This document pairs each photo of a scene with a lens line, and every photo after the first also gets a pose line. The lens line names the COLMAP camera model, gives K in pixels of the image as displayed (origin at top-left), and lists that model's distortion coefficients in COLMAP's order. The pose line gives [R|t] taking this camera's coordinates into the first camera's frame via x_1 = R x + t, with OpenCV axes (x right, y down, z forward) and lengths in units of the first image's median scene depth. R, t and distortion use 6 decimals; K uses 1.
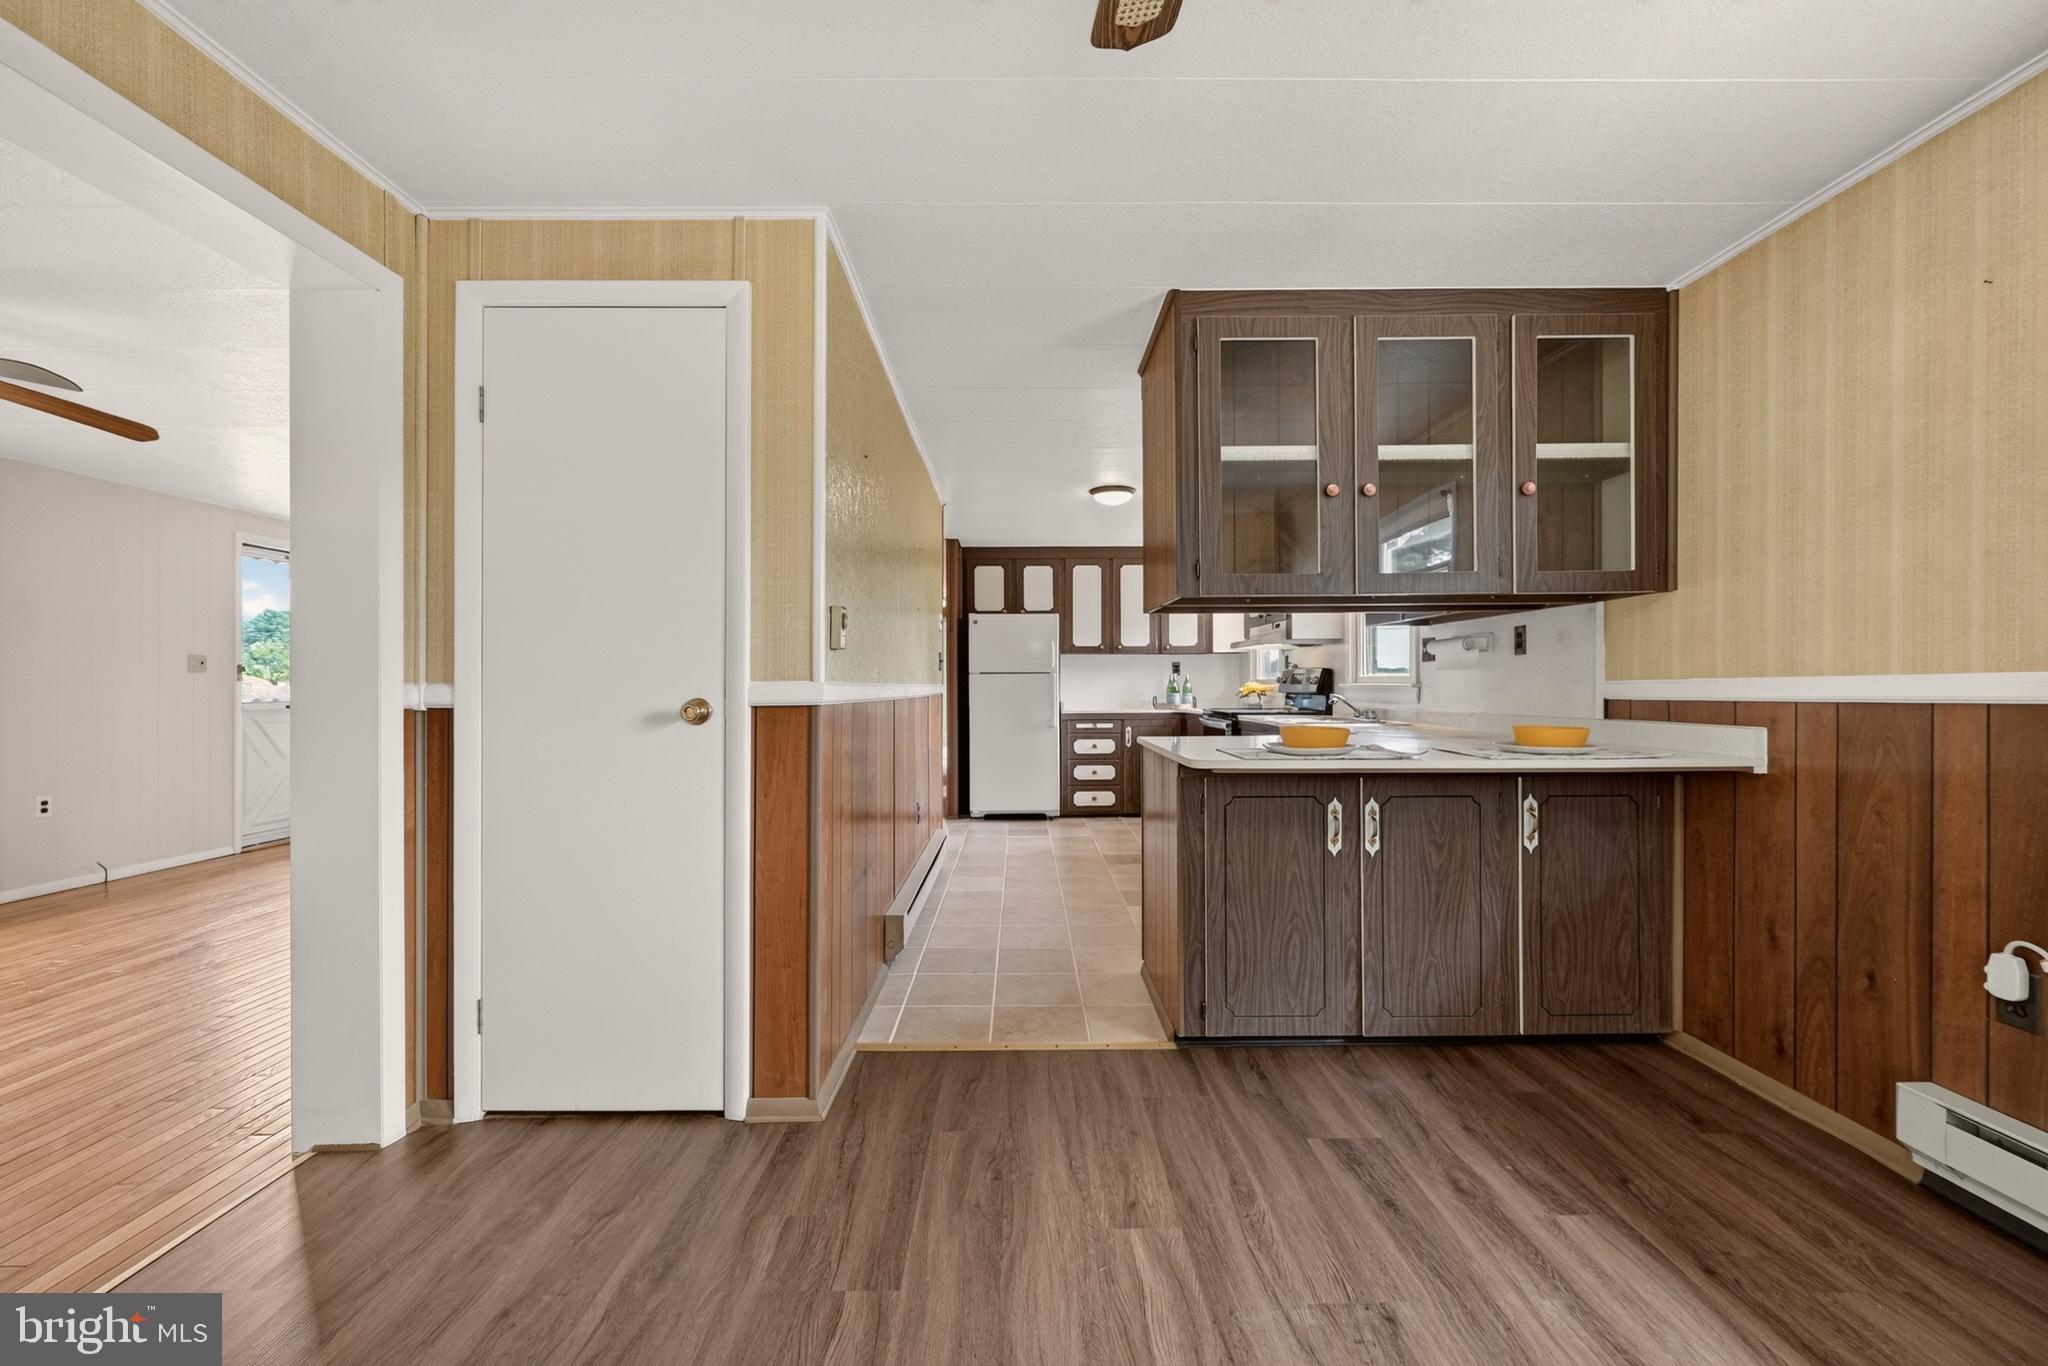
lens RADIAL K [[802.1, 0, 1028.9], [0, 802.1, 687.5], [0, 0, 1]] dist [-0.001861, -0.000149]
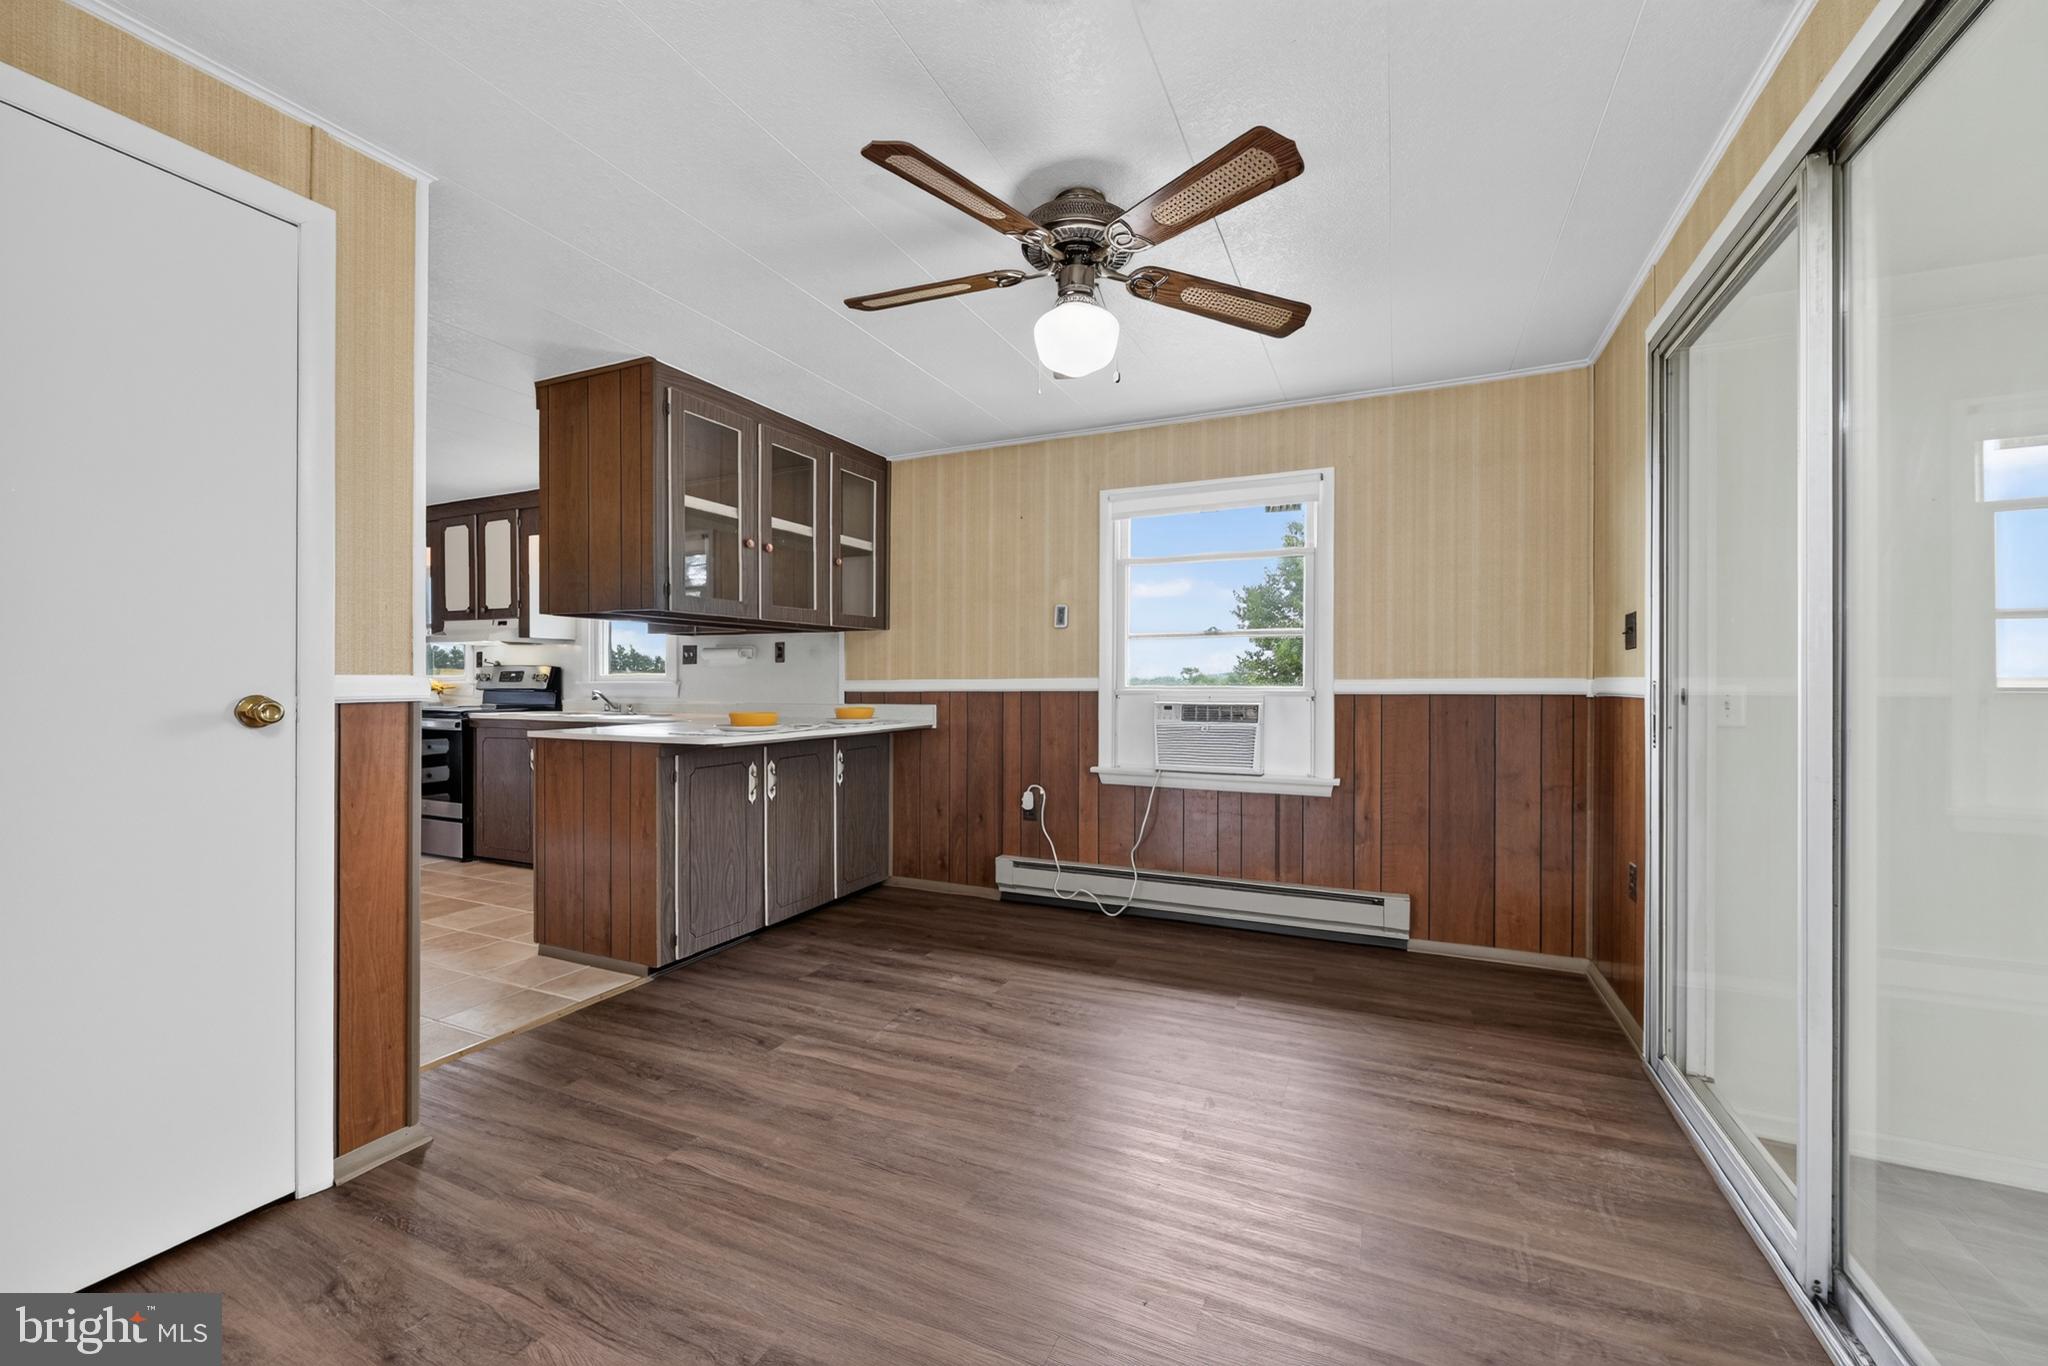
lens RADIAL K [[803.8, 0, 1025.1], [0, 803.8, 685.2], [0, 0, 1]] dist [-0.000830, -0.000093]
pose [[0.425094, 0.000150, 0.905149, -0.695000], [0.000913, 0.999999, -0.000595, 0.003761], [-0.905149, 0.001079, 0.425093, -0.033949]]
